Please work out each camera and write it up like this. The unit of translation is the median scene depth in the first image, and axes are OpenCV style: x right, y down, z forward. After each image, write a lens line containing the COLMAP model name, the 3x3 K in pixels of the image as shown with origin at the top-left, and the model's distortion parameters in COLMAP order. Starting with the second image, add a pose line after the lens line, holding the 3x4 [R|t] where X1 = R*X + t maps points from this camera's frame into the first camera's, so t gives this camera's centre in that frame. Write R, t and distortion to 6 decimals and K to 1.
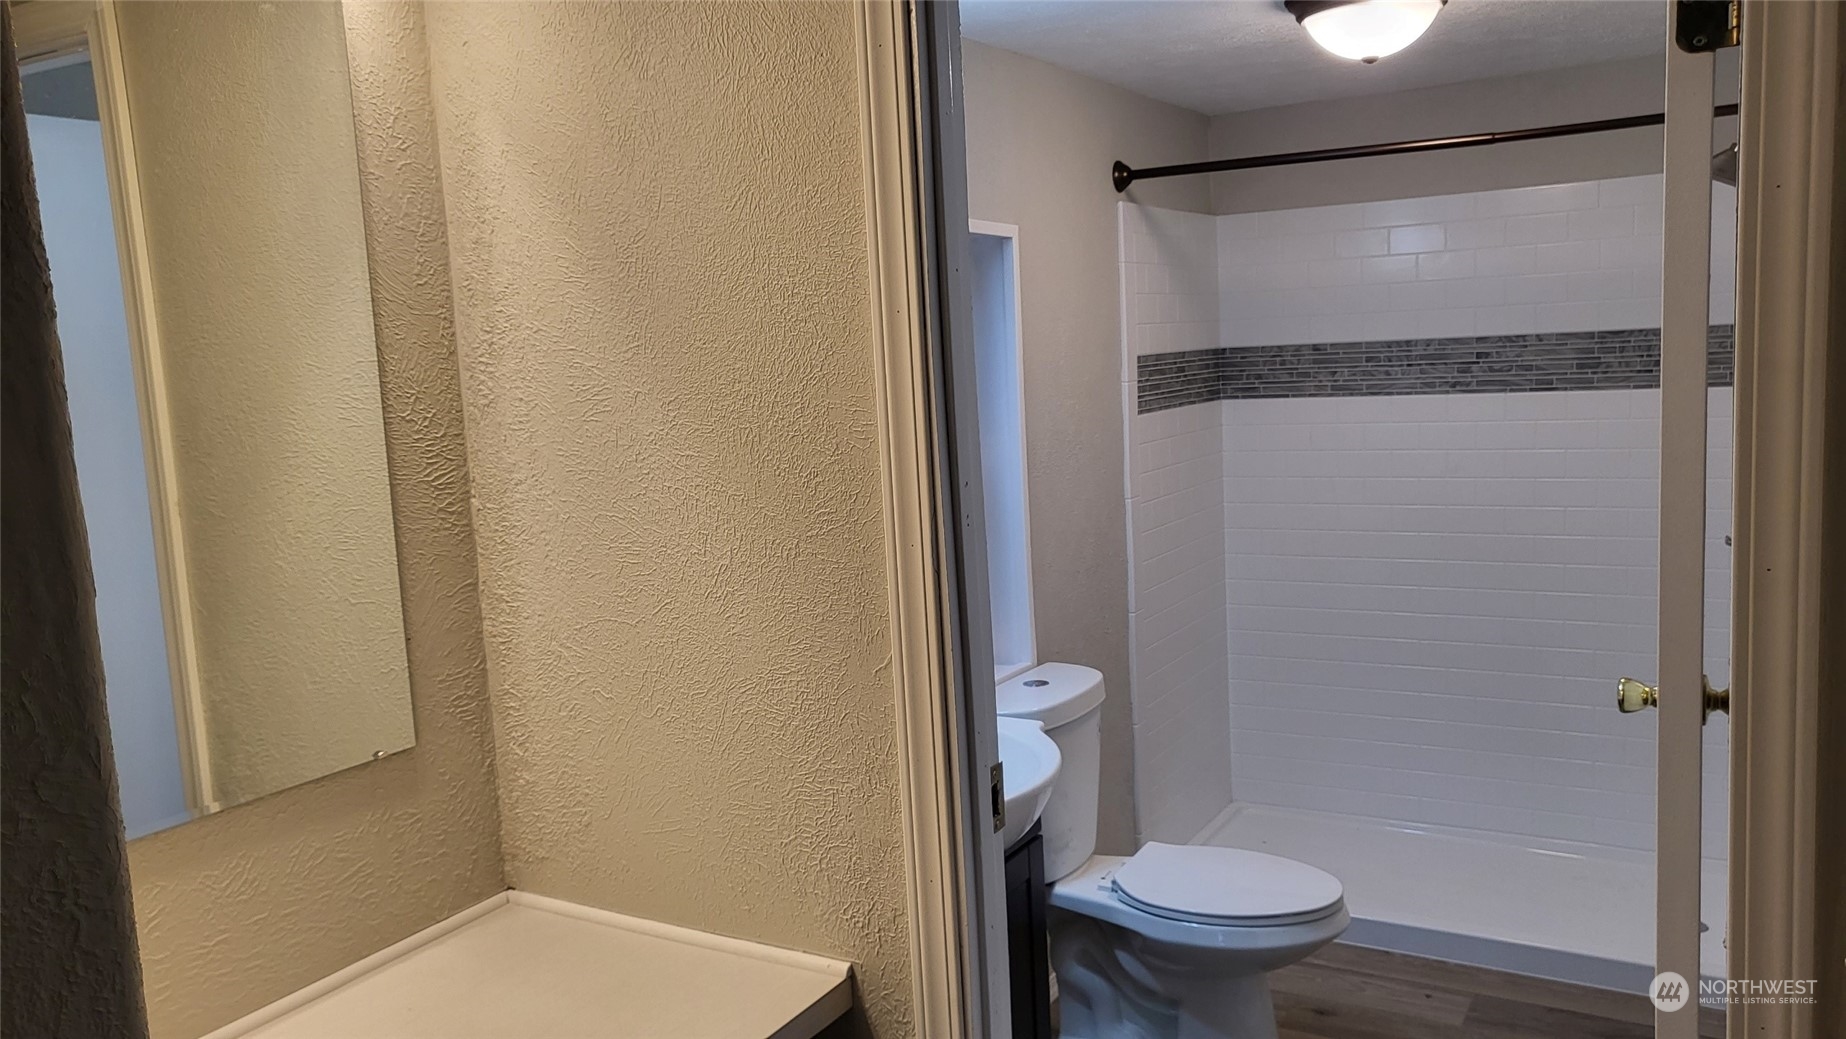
lens RADIAL K [[1451.9, 0, 923.0], [0, 1451.9, 519.5], [0, 0, 1]] dist [-0.034598, 0.097230]
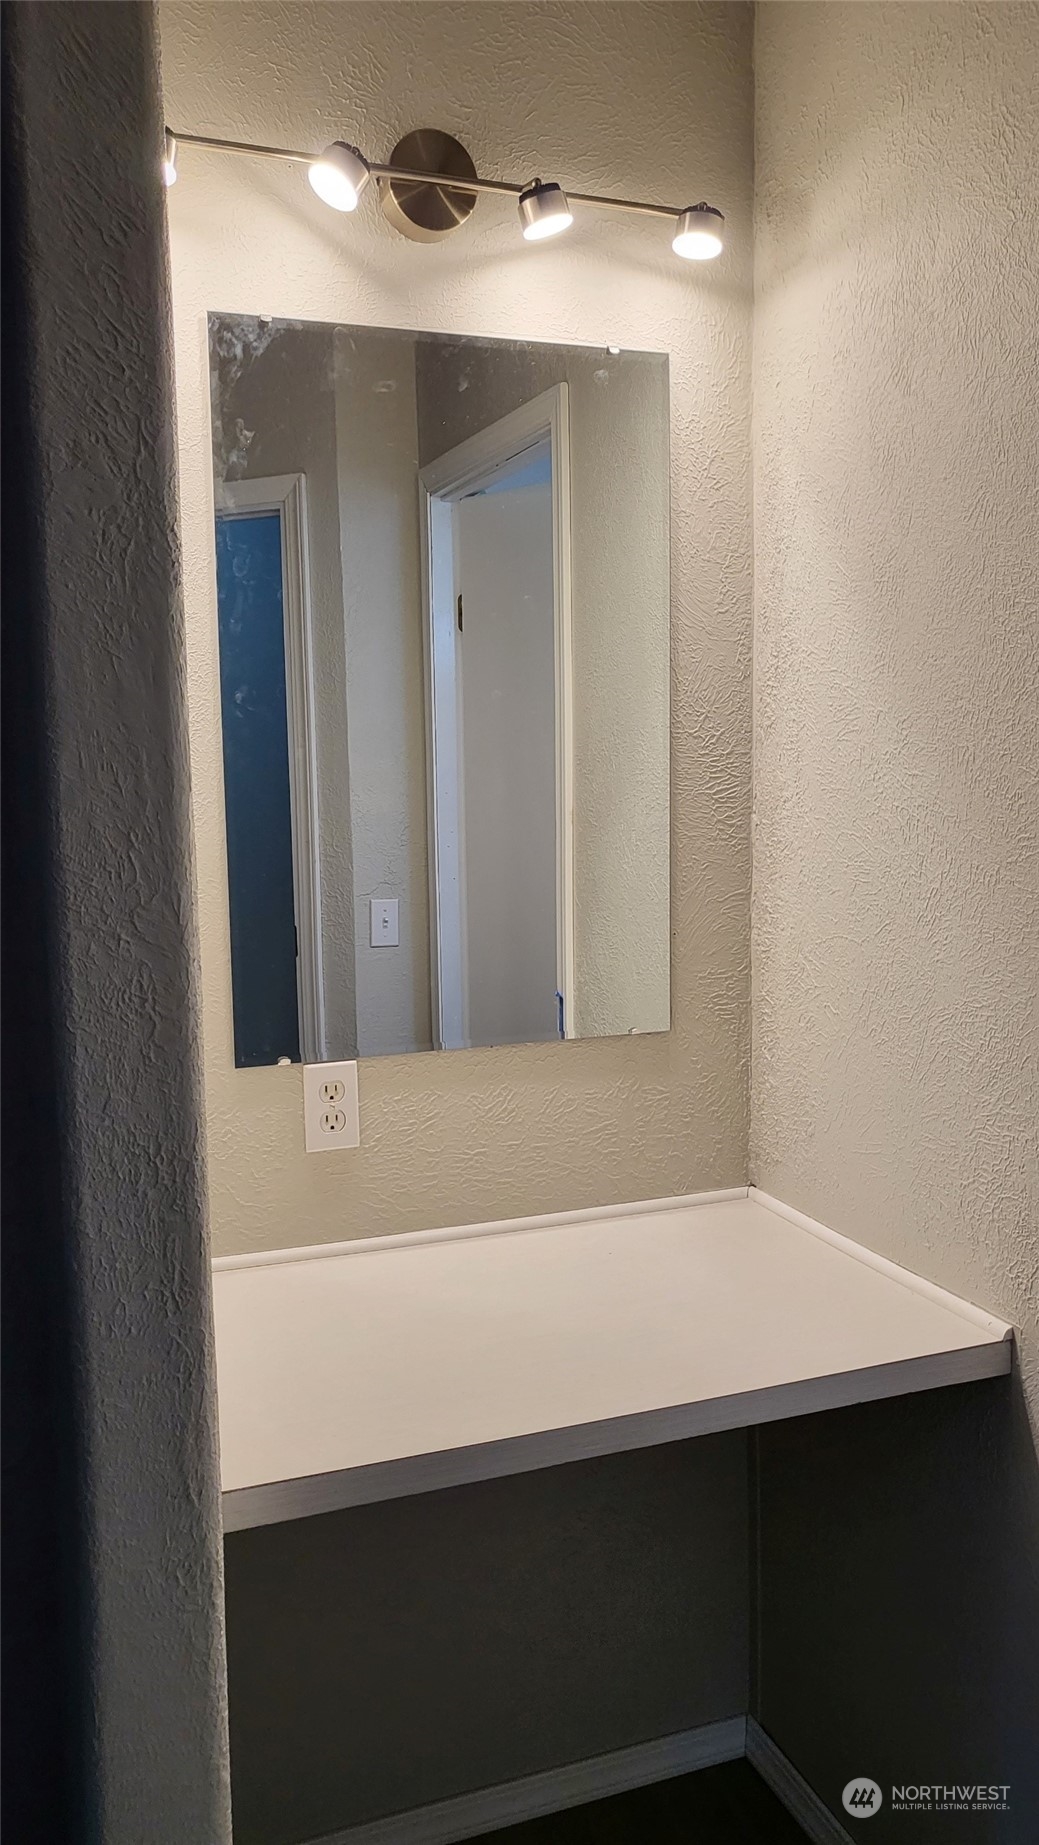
lens RADIAL K [[1451.1, 0, 519.5], [0, 1451.1, 922.5], [0, 0, 1]] dist [-0.034598, 0.097230]
pose [[0.766674, 0.105957, -0.633233, 0.252330], [-0.103706, 0.993774, 0.040726, 0.040957], [0.633606, 0.034446, 0.772889, 0.068693]]
